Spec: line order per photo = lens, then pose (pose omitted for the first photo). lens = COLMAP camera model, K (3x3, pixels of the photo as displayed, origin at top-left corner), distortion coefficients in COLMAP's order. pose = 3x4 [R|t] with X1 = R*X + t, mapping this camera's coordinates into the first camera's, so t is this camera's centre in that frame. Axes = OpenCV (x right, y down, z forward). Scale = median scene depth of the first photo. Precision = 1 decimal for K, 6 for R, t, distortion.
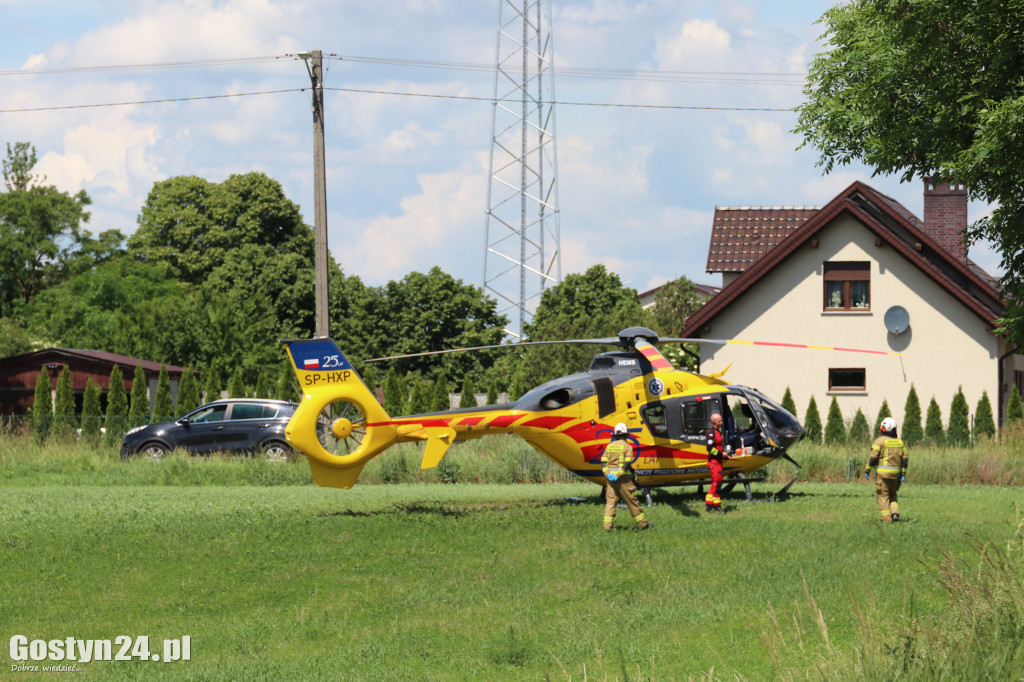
lens RADIAL K [[4920.0, 0, 511.2], [0, 4920.0, 342.6], [0, 0, 1]] dist [0.758158, -5.888134]
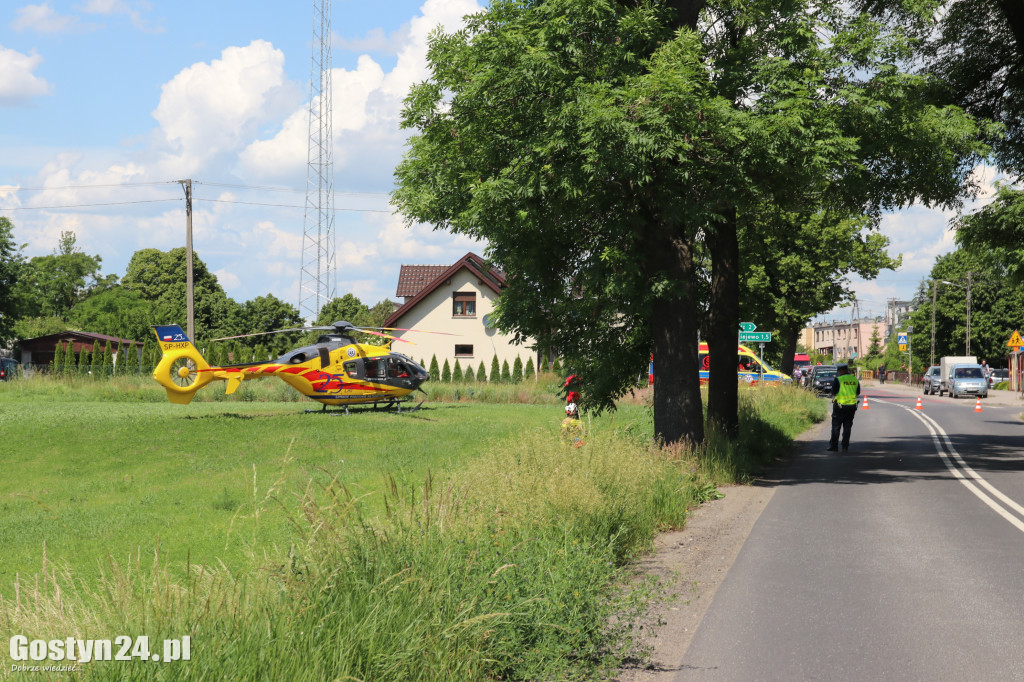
lens RADIAL K [[2263.6, 0, 512.2], [0, 2263.6, 343.3], [0, 0, 1]] dist [0.135551, 0.220761]
pose [[0.996810, 0.009032, 0.079303, 0.010461], [-0.009352, 0.999950, 0.003669, 0.000800], [-0.079266, -0.004399, 0.996844, 0.055576]]
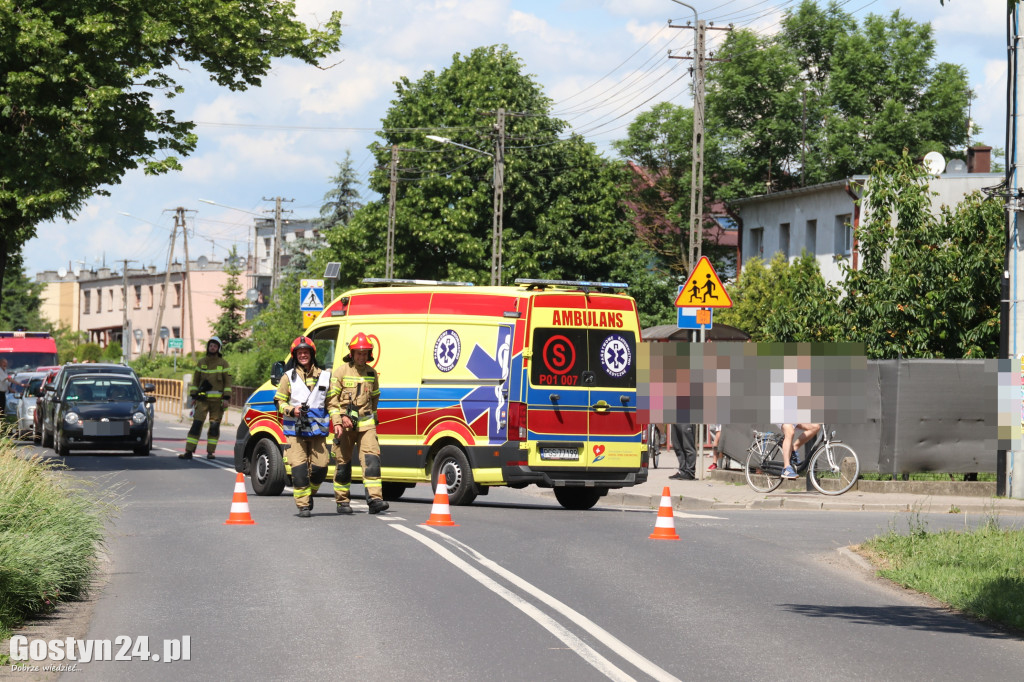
lens RADIAL K [[4920.0, 0, 511.2], [0, 4920.0, 342.6], [0, 0, 1]] dist [0.758158, -5.888134]
pose [[0.955601, 0.023176, 0.293752, 0.054075], [-0.025384, 0.999671, 0.003707, 0.004125], [-0.293570, -0.010999, 0.955874, 0.249840]]
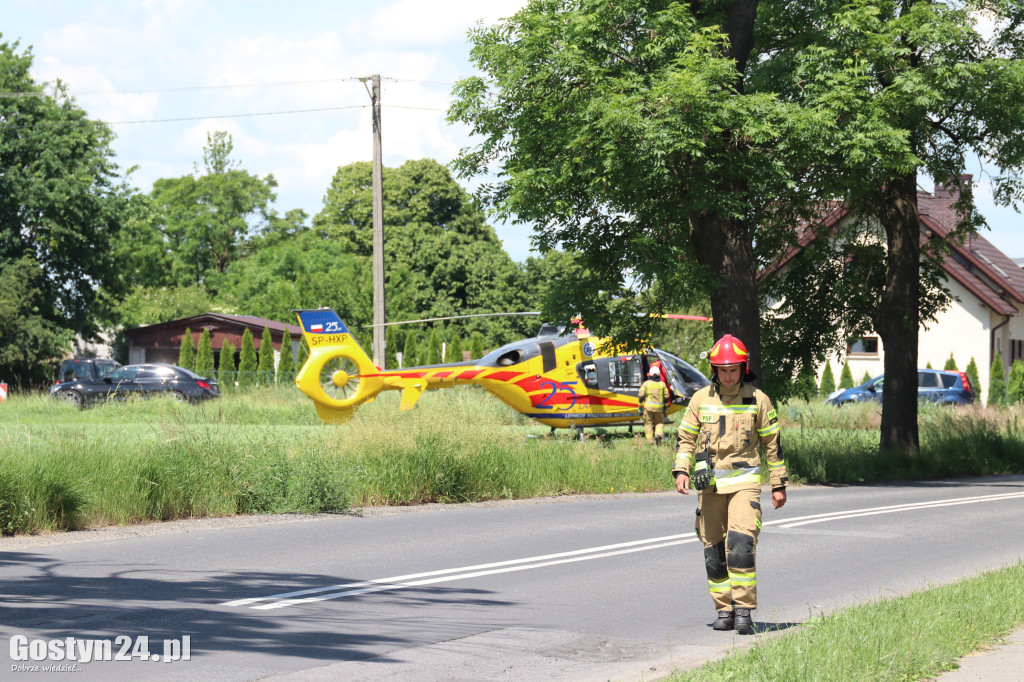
lens RADIAL K [[4920.0, 0, 511.2], [0, 4920.0, 342.6], [0, 0, 1]] dist [0.758158, -5.888134]
pose [[0.997988, 0.009770, -0.062653, 0.042973], [-0.009341, 0.999931, 0.007134, -0.000828], [0.062719, -0.006535, 0.998010, -0.135301]]
